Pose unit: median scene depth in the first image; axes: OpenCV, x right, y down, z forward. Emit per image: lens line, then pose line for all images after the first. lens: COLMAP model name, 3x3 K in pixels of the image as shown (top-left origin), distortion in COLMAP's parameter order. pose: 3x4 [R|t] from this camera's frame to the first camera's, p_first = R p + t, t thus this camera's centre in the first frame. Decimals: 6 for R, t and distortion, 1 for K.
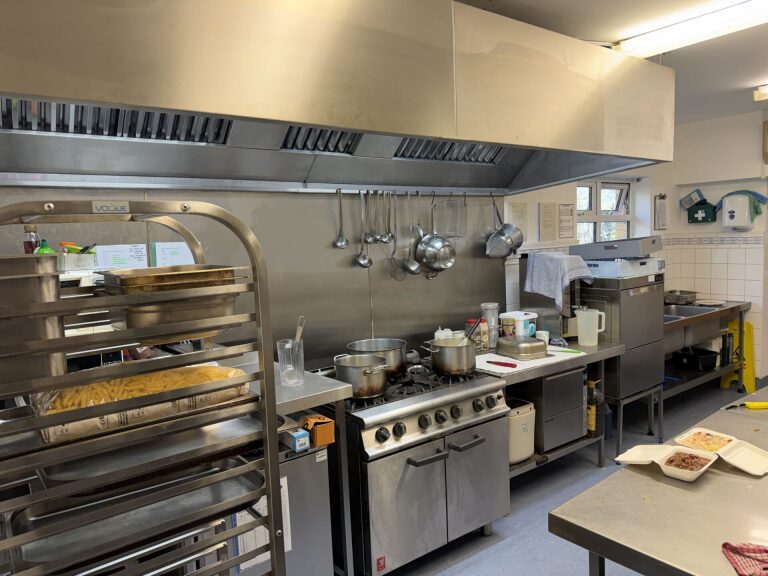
lens RADIAL K [[539.2, 0, 383.4], [0, 539.2, 289.7], [0, 0, 1]] dist [0.001547, -0.006035]
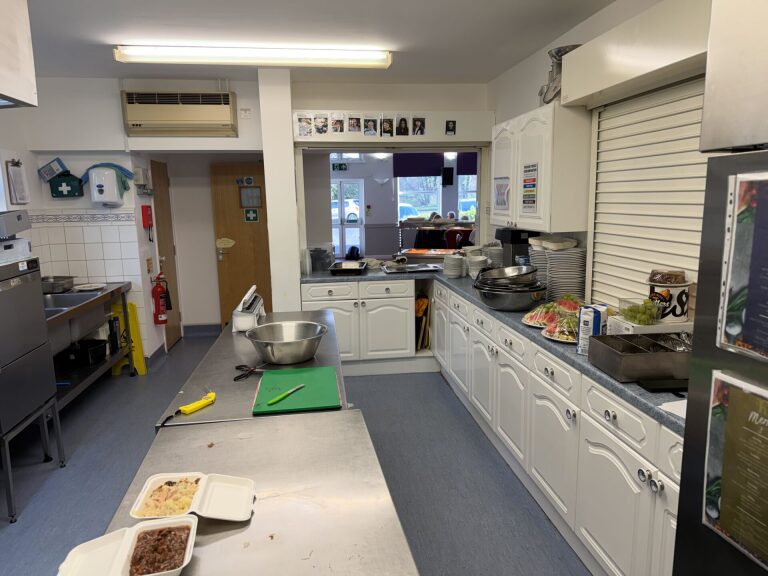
lens RADIAL K [[539.2, 0, 384.3], [0, 539.2, 291.4], [0, 0, 1]] dist [0.001547, -0.006035]
pose [[0.470887, -0.119011, 0.874129, 0.051010], [0.084681, 0.992381, 0.089494, -0.007651], [-0.878120, 0.031881, 0.477377, 0.142366]]
